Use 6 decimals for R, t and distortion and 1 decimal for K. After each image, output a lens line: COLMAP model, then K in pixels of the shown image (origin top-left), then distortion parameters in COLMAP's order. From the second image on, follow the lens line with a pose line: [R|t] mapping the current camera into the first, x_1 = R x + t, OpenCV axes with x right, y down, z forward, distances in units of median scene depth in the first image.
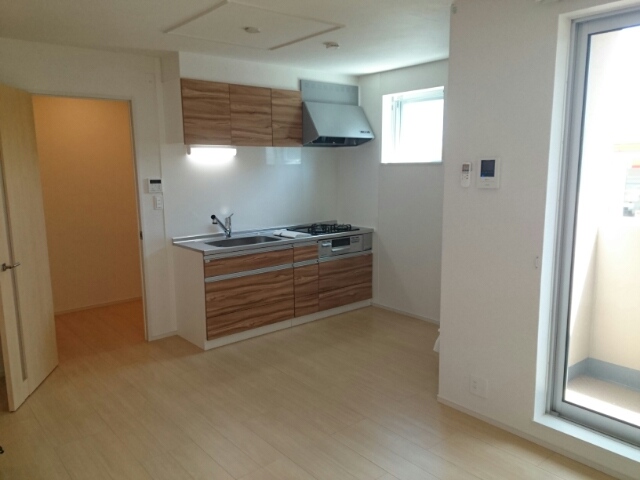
lens RADIAL K [[511.1, 0, 321.6], [0, 511.1, 242.1], [0, 0, 1]] dist [0.045876, -0.008173]
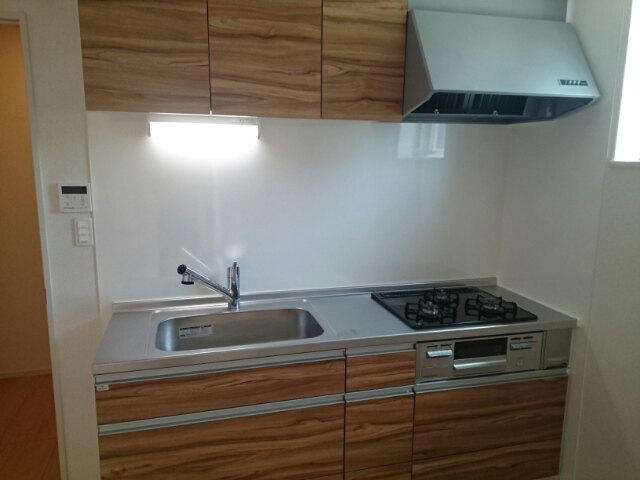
lens RADIAL K [[511.1, 0, 321.6], [0, 511.1, 242.1], [0, 0, 1]] dist [0.045876, -0.008173]
pose [[0.908694, 0.088807, -0.407907, 0.089308], [-0.081279, 0.996049, 0.035789, -0.097149], [0.409474, 0.000633, 0.912322, 0.599205]]
